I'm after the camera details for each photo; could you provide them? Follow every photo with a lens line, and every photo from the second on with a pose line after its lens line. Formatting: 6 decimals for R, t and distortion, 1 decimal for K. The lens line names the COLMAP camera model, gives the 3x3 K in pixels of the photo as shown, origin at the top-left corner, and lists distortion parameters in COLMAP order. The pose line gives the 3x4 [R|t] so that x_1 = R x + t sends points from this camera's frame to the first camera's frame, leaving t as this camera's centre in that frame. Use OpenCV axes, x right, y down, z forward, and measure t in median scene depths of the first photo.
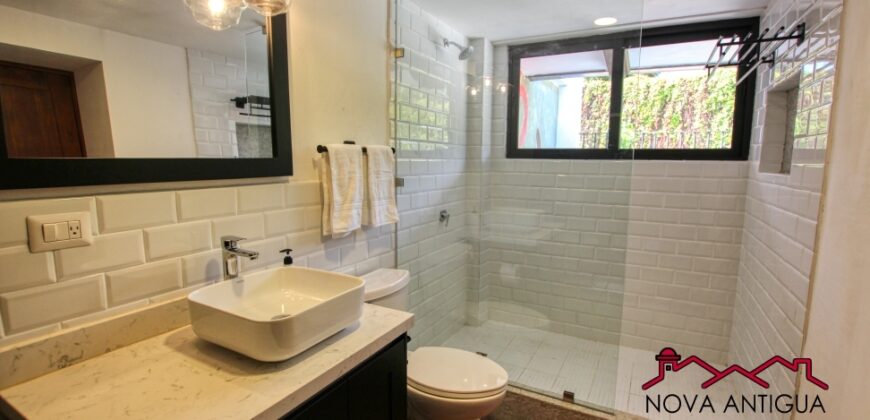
lens RADIAL K [[403.7, 0, 445.3], [0, 403.7, 211.2], [0, 0, 1]] dist [-0.024064, 0.000445]
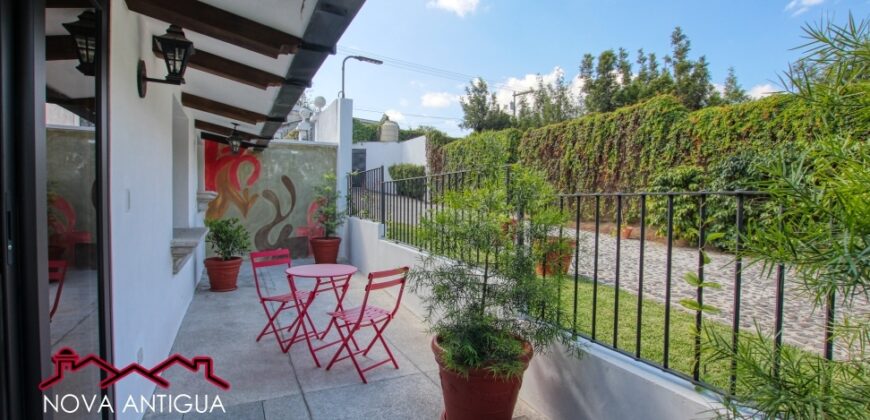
lens RADIAL K [[403.7, 0, 445.3], [0, 403.7, 211.2], [0, 0, 1]] dist [-0.024064, 0.000445]
pose [[0.817310, 0.013006, -0.576052, 6.369033], [-0.073642, 0.993904, -0.082045, 0.141450], [0.571473, 0.109478, 0.813285, -0.057127]]
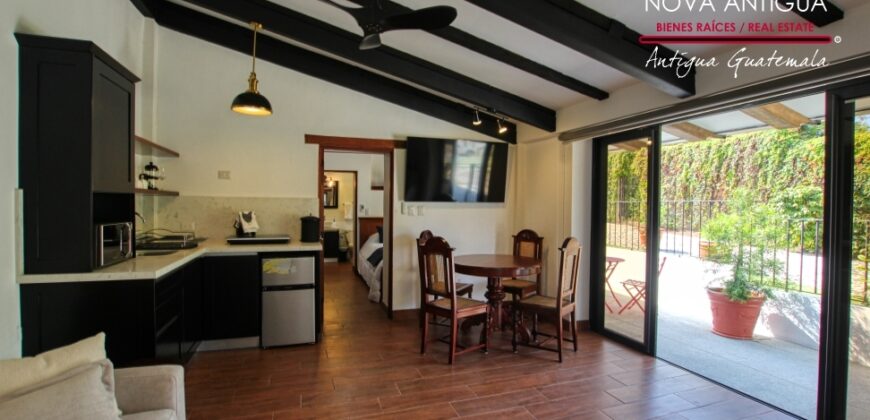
lens RADIAL K [[403.7, 0, 445.3], [0, 403.7, 211.2], [0, 0, 1]] dist [-0.024064, 0.000445]
pose [[0.732306, 0.007915, -0.680930, 5.965834], [-0.091342, 0.992038, -0.086702, 0.391836], [0.674822, 0.125690, 0.727198, -2.854904]]
